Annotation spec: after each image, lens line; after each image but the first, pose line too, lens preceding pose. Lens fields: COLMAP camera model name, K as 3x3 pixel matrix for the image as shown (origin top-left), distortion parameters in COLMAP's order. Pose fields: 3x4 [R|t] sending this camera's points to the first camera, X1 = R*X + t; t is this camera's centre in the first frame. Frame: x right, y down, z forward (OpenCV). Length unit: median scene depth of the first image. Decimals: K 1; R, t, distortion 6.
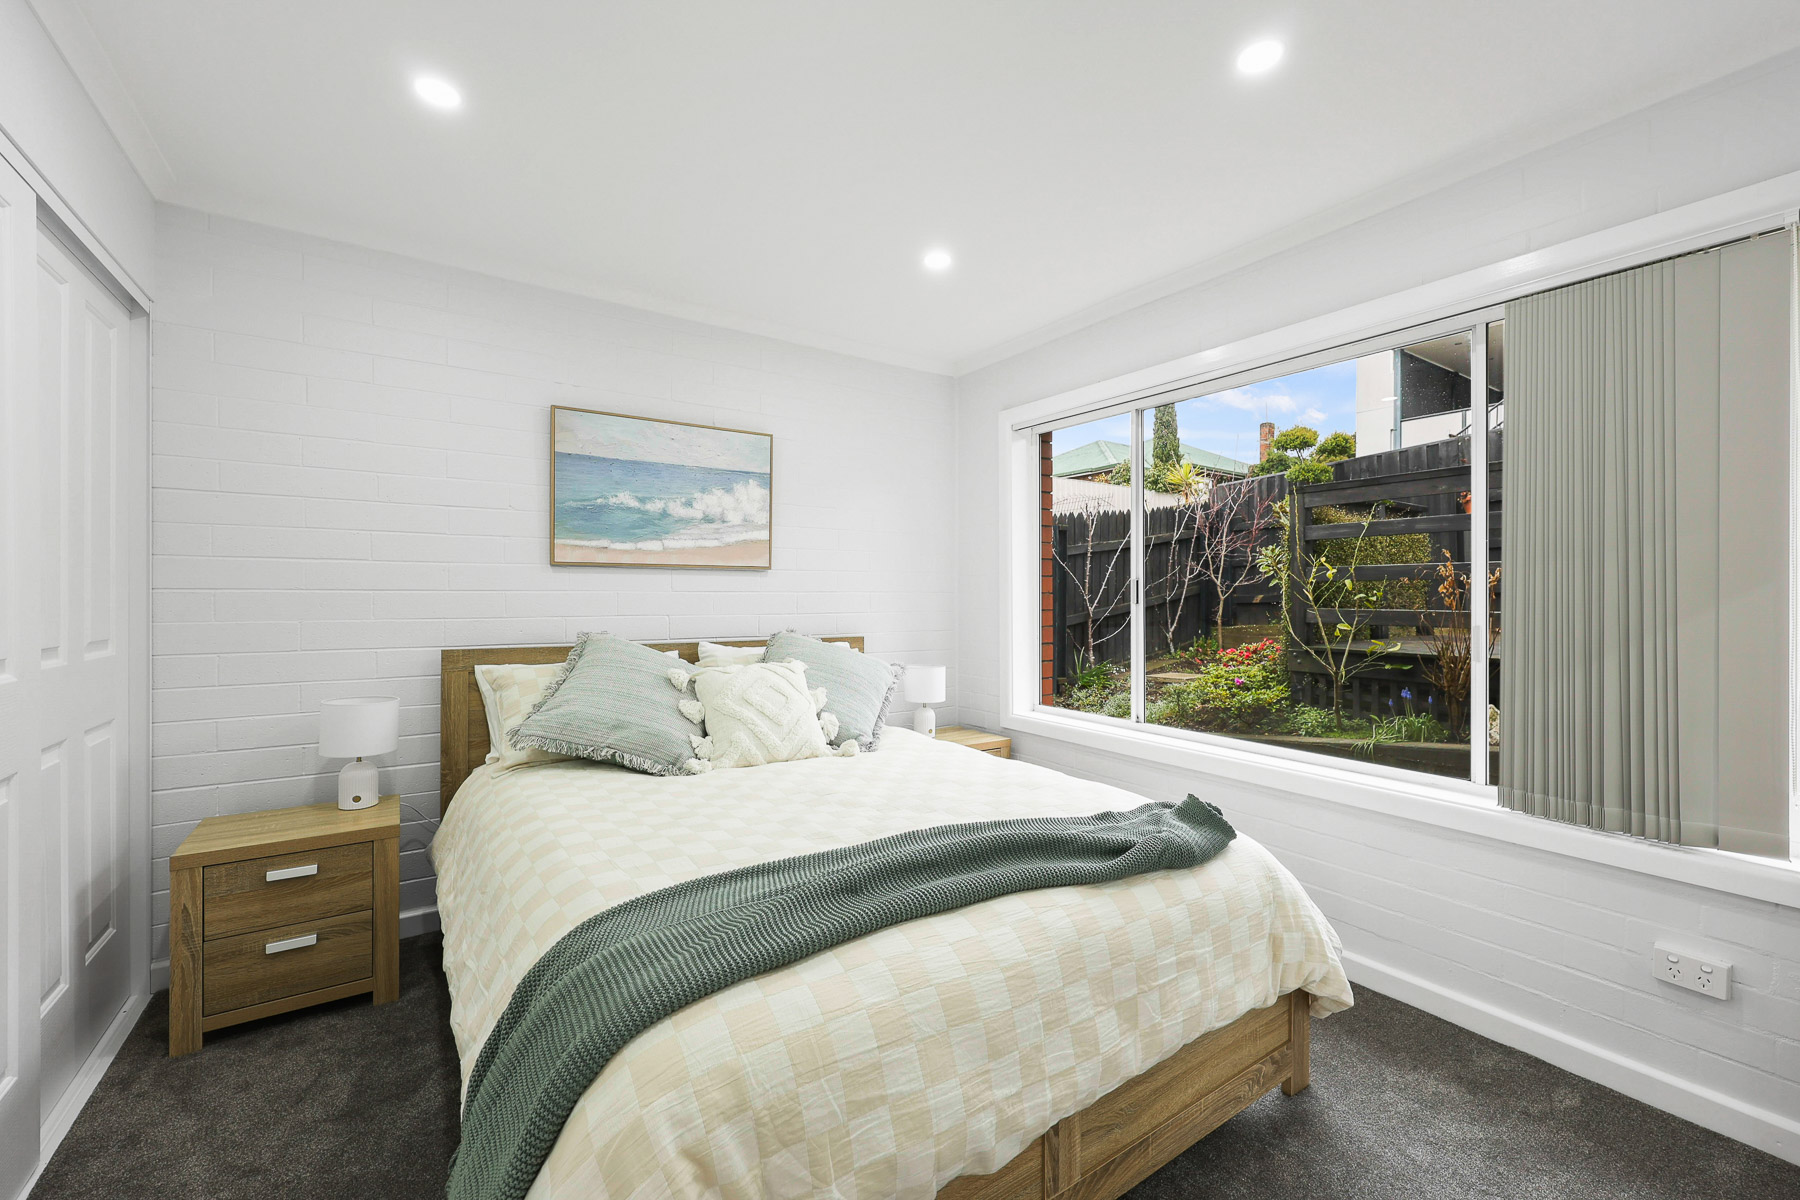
lens RADIAL K [[727.7, 0, 903.3], [0, 727.7, 598.7], [0, 0, 1]] dist [0.001604, -0.000015]
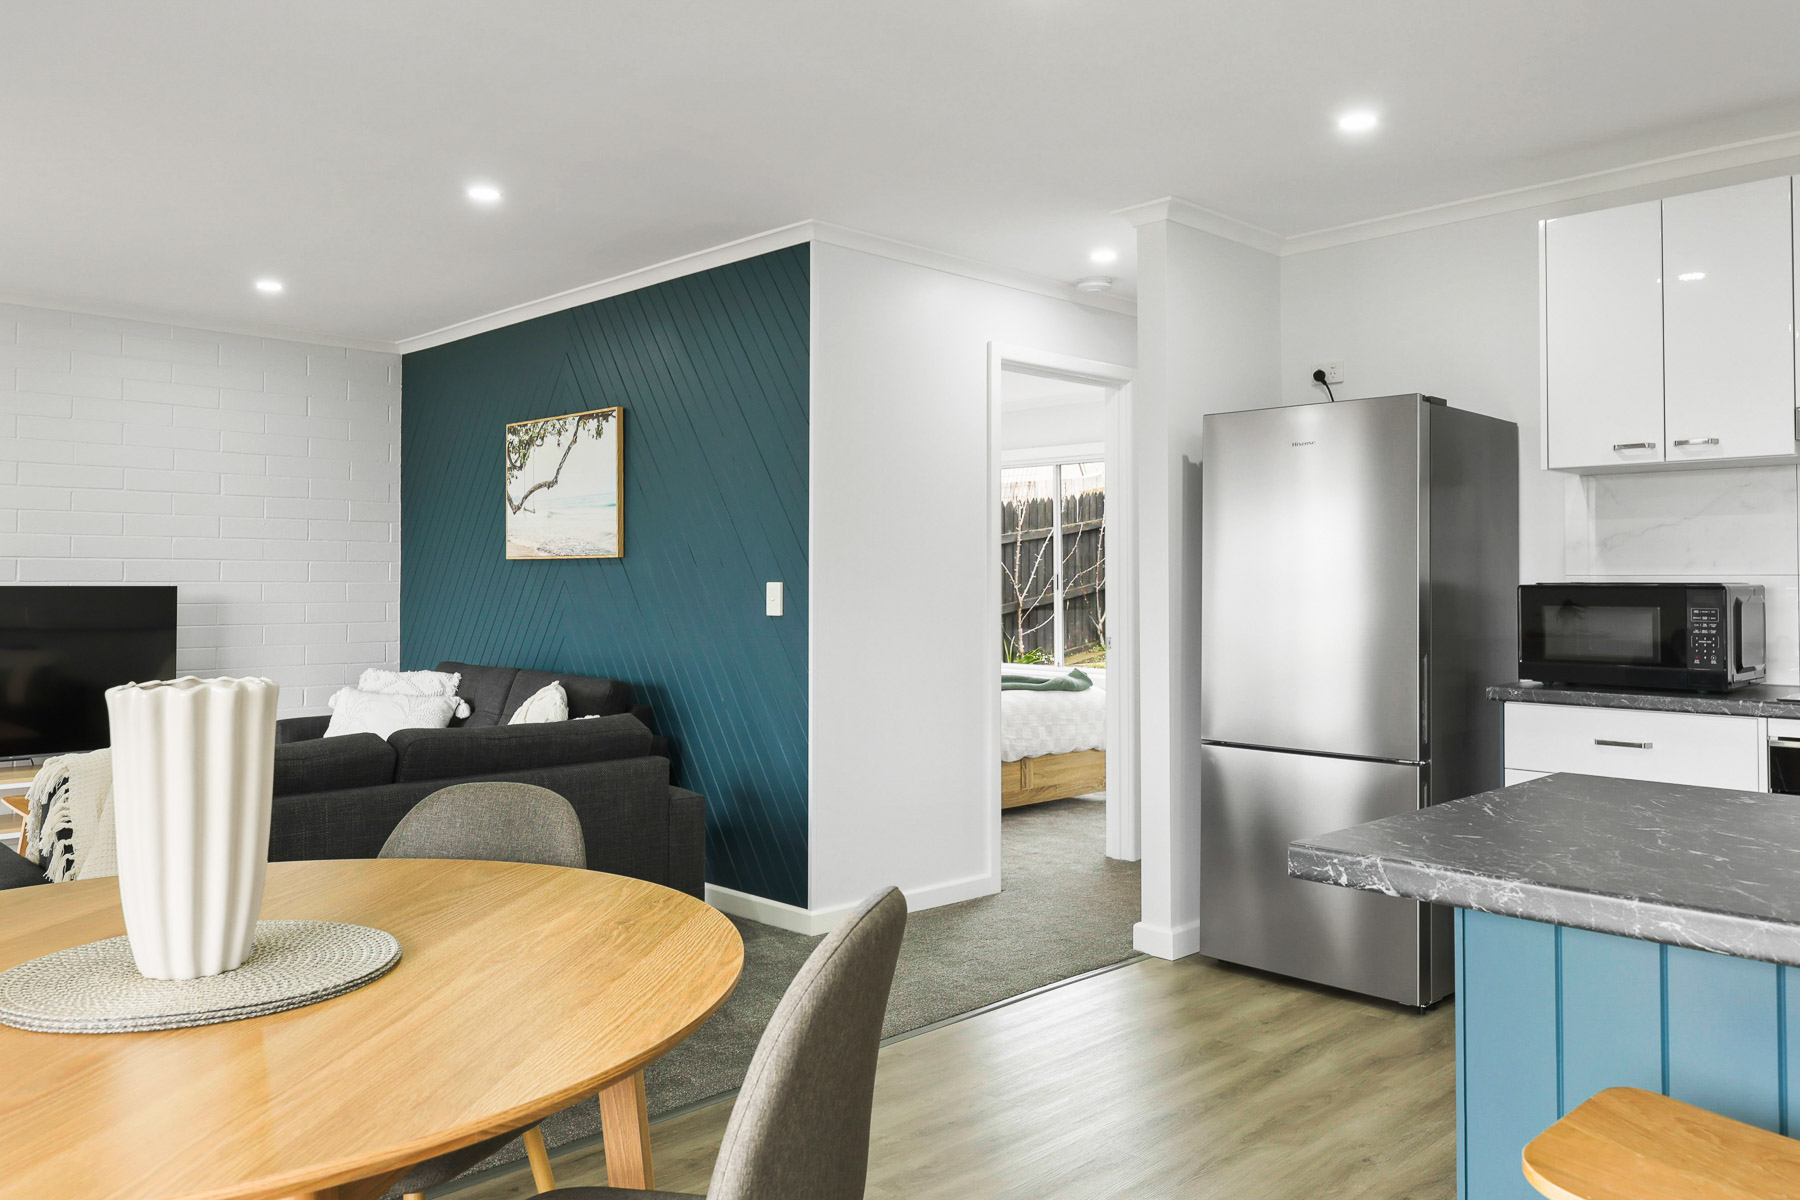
lens RADIAL K [[1347.6, 0, 891.9], [0, 1347.6, 546.2], [0, 0, 1]] dist [0.004244, 0.002310]
pose [[0.985488, 0.003521, 0.169707, -0.224486], [0.002231, 0.999430, -0.033691, 0.004319], [-0.169729, 0.033581, 0.984918, -0.772728]]
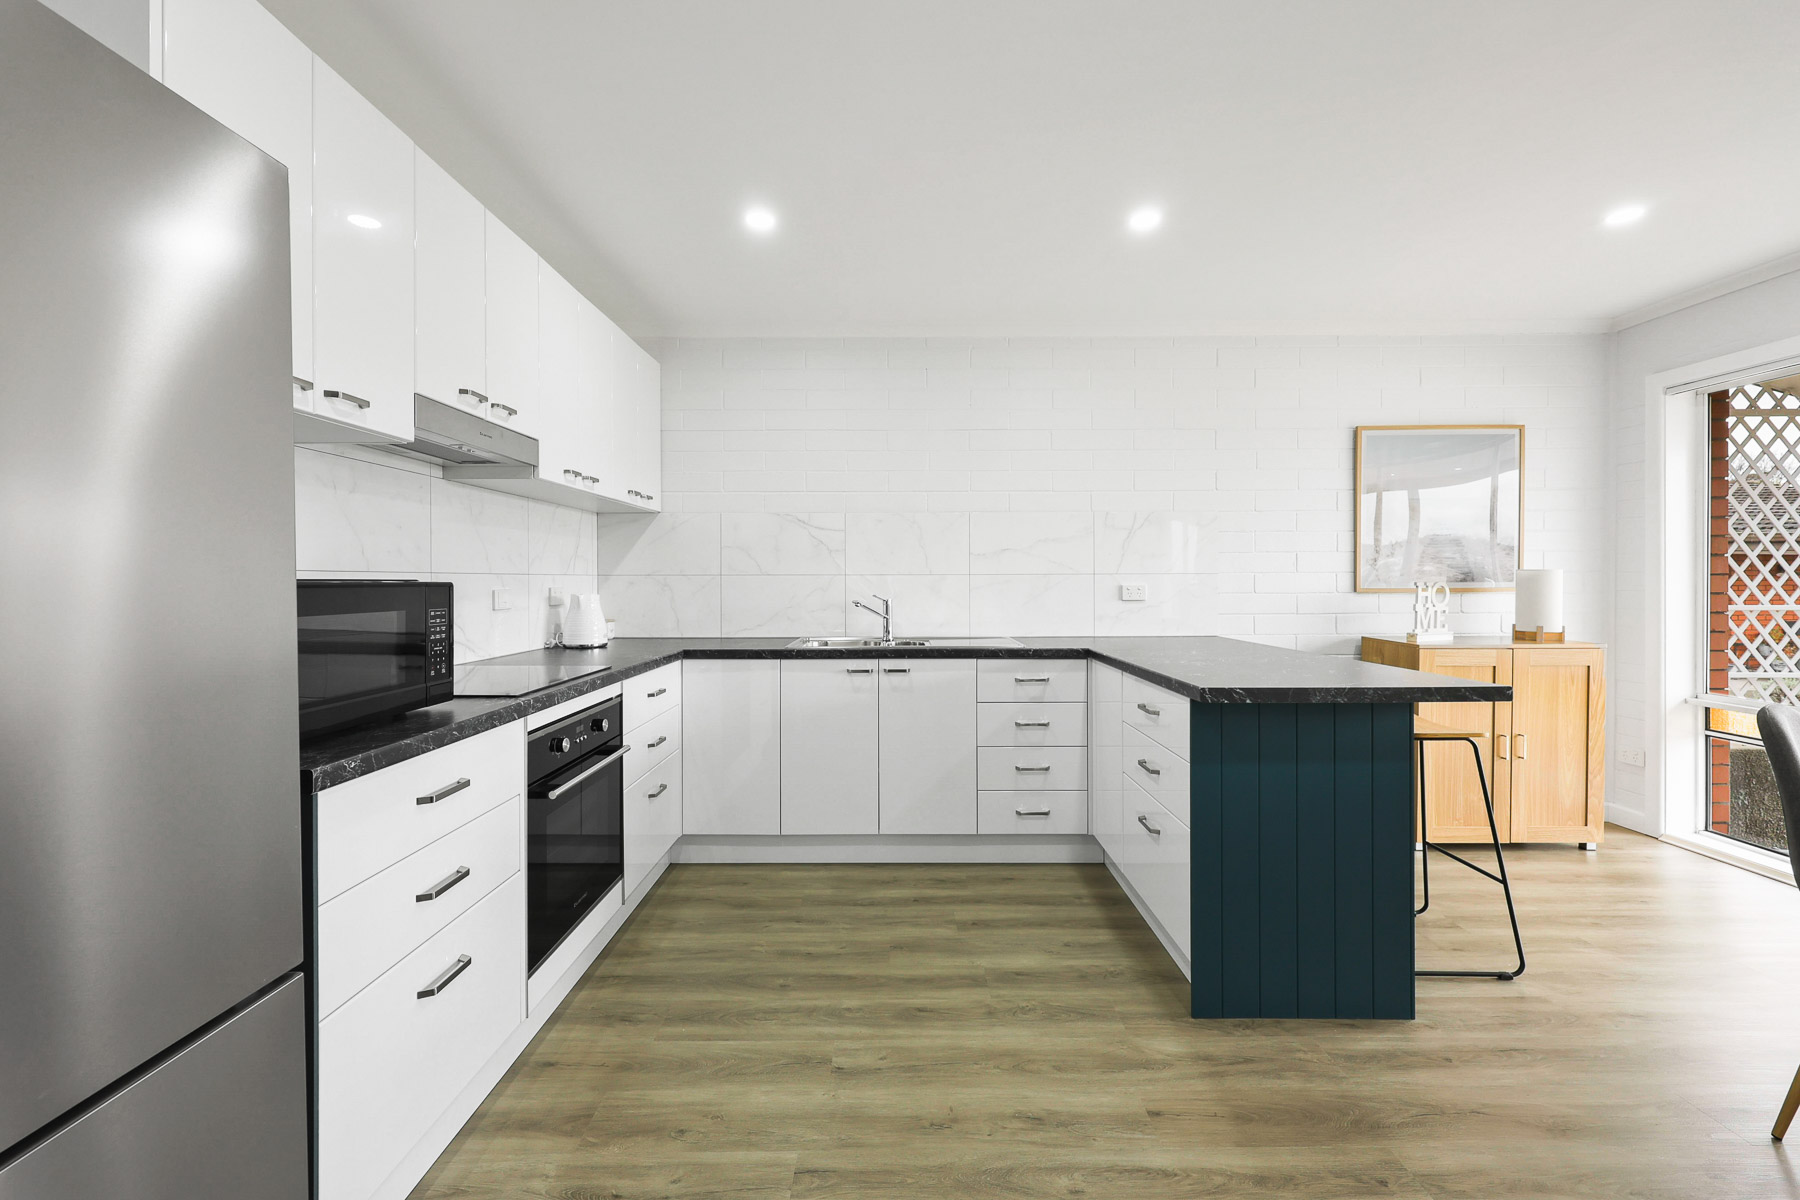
lens RADIAL K [[727.7, 0, 896.6], [0, 727.7, 581.7], [0, 0, 1]] dist [0.001604, -0.000015]
pose [[-0.822087, -0.002025, 0.569358, -0.096365], [0.003558, 0.999956, 0.008694, 0.001240], [-0.569351, 0.009173, -0.822044, -0.244339]]
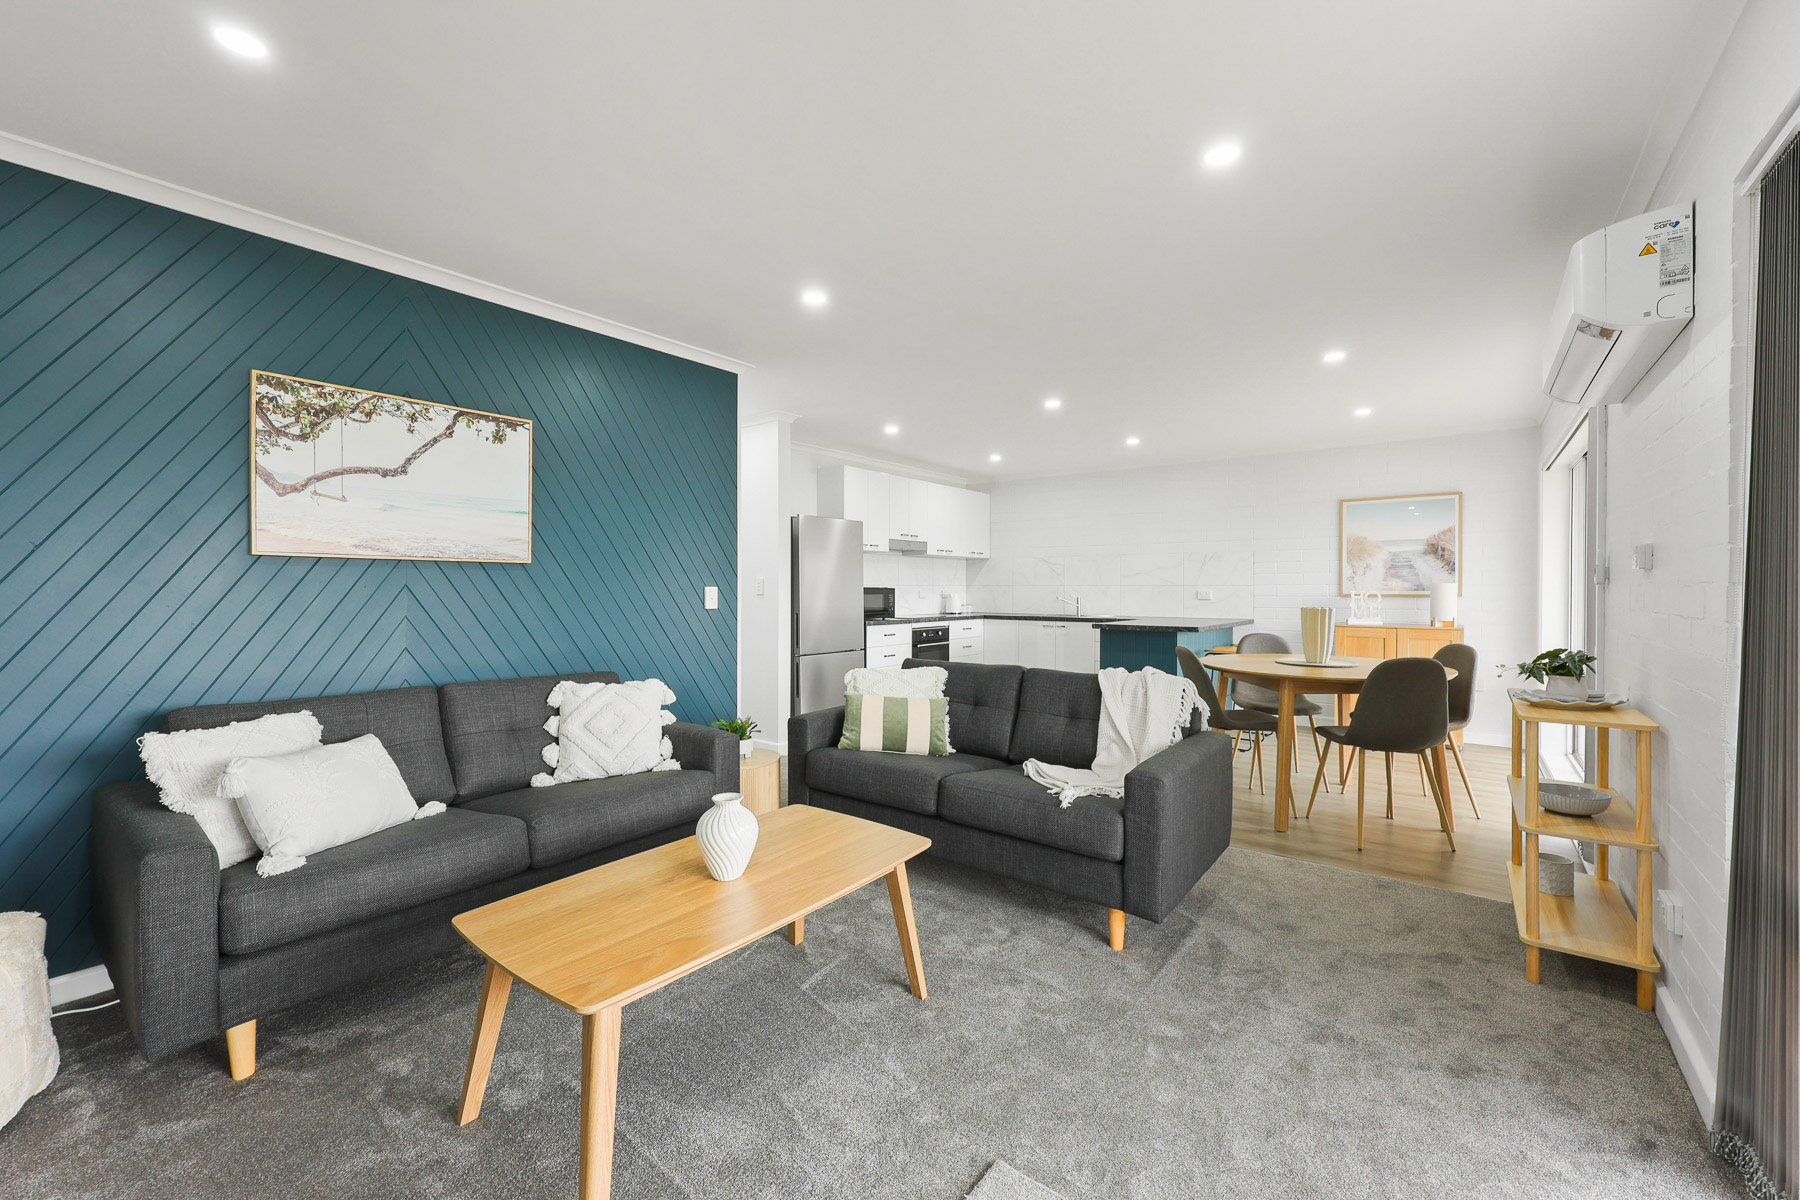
lens RADIAL K [[727.7, 0, 900.7], [0, 727.7, 596.2], [0, 0, 1]] dist [0.001604, -0.000015]
pose [[-0.304785, -0.014612, 0.952309, -0.728254], [0.003329, 0.999860, 0.016407, -0.002037], [-0.952416, 0.008171, -0.304693, -0.079614]]
